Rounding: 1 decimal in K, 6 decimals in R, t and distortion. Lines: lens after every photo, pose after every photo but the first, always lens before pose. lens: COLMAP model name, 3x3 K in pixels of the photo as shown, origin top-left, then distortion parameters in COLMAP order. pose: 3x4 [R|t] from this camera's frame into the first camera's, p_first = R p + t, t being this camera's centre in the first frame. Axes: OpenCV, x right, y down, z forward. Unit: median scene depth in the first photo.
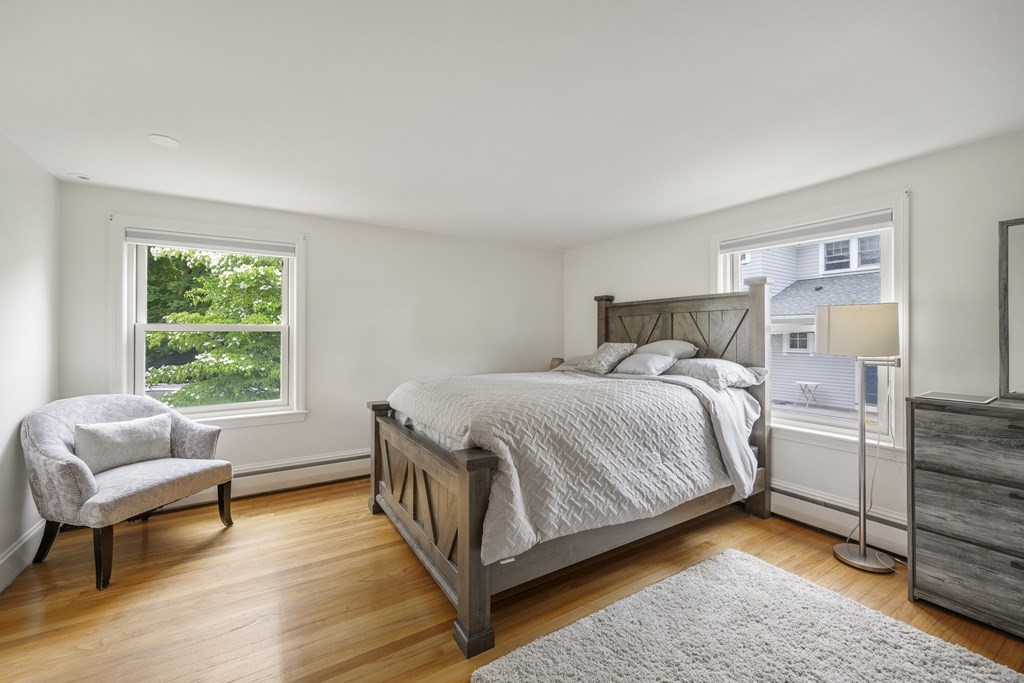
lens RADIAL K [[418.2, 0, 515.2], [0, 418.2, 338.6], [0, 0, 1]] dist [0.001825, 0.000168]
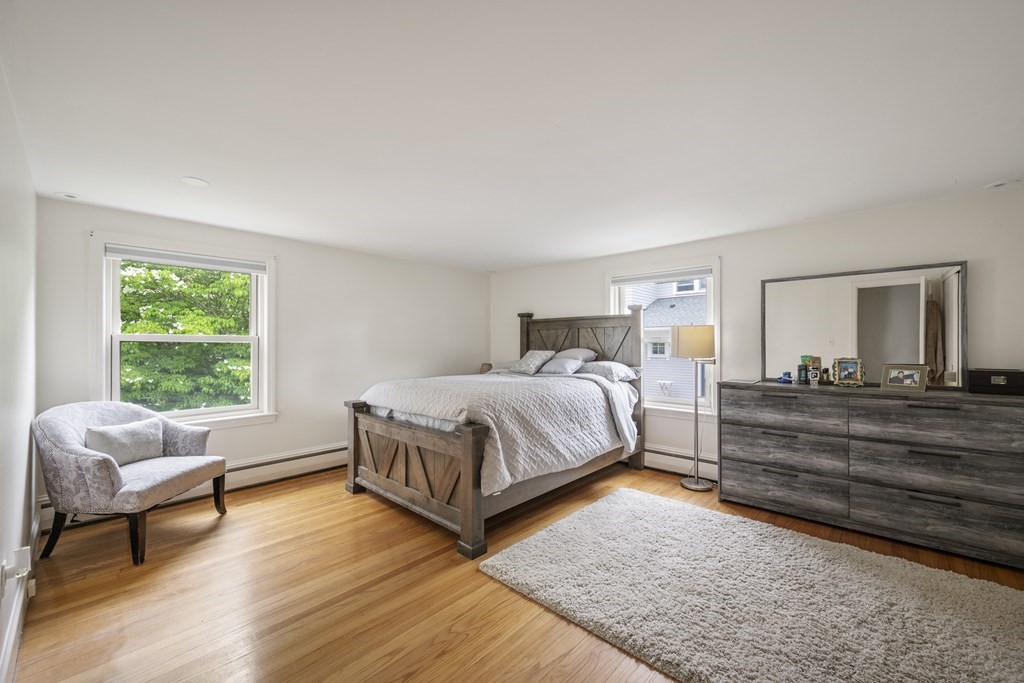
lens RADIAL K [[406.5, 0, 523.9], [0, 406.5, 348.2], [0, 0, 1]] dist [-0.000449, -0.000057]
pose [[0.961876, -0.003308, 0.273466, -0.214266], [0.002365, 0.999990, 0.003776, -0.002799], [-0.273476, -0.002986, 0.961874, -0.295028]]
